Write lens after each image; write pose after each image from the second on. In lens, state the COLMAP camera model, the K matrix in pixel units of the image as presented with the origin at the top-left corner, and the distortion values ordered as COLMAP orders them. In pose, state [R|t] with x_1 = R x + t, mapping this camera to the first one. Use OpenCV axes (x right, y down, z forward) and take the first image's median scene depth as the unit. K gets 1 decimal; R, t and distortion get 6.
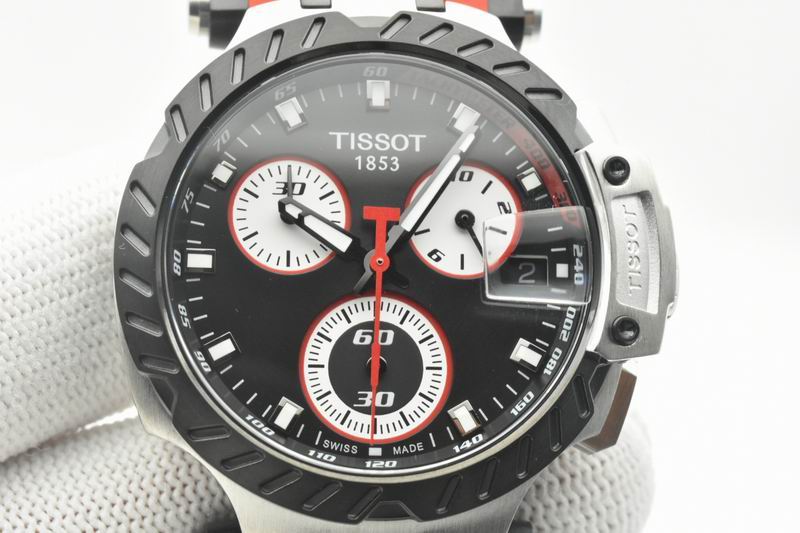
lens RADIAL K [[2133.7, 0, 363.4], [0, 2133.7, 248.4], [0, 0, 1]] dist [0.181119, 0.000000]
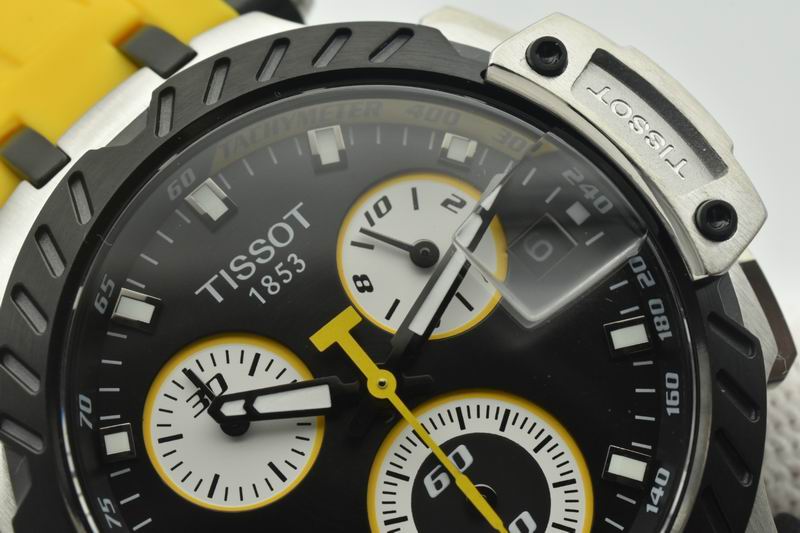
lens RADIAL K [[2133.7, 0, 379.5], [0, 2133.7, 286.6], [0, 0, 1]] dist [0.181119, 0.000000]
pose [[0.731553, -0.675088, 0.095320, -0.036529], [0.675395, 0.736676, 0.033926, -0.039775], [-0.093123, 0.039560, 0.994868, 0.319672]]
